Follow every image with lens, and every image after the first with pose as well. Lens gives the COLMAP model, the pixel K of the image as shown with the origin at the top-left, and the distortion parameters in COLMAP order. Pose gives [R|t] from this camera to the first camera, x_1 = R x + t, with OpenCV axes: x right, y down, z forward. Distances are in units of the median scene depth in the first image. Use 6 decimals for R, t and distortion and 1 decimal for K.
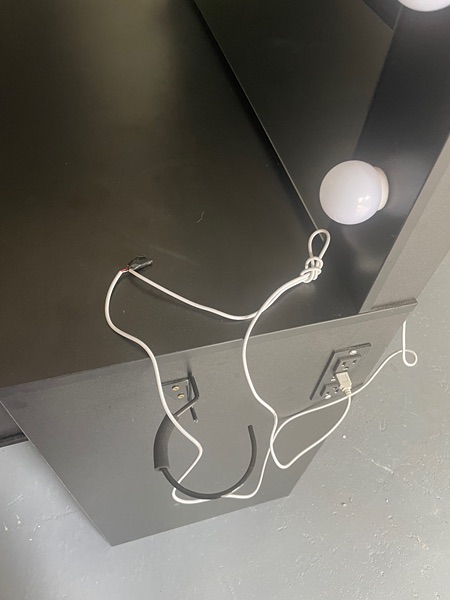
lens RADIAL K [[452.6, 0, 224.0], [0, 452.6, 300.9], [0, 0, 1]] dist [0.063880, -0.092018]
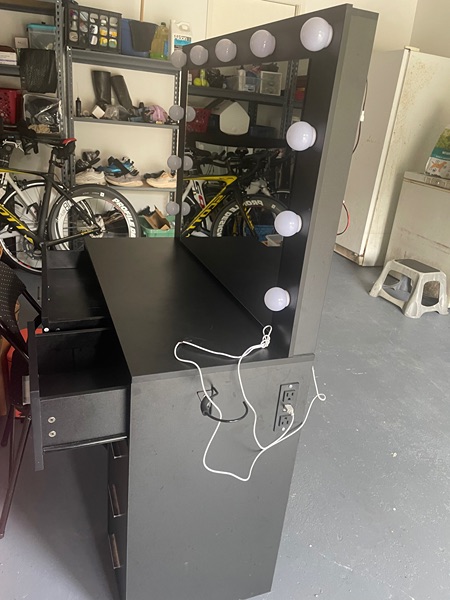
lens RADIAL K [[452.6, 0, 225.2], [0, 452.6, 298.4], [0, 0, 1]] dist [0.063880, -0.092018]
pose [[0.995048, -0.006104, 0.099211, -0.220124], [0.055794, 0.860342, -0.506655, 0.861604], [-0.082263, 0.509681, 0.856422, -0.985310]]
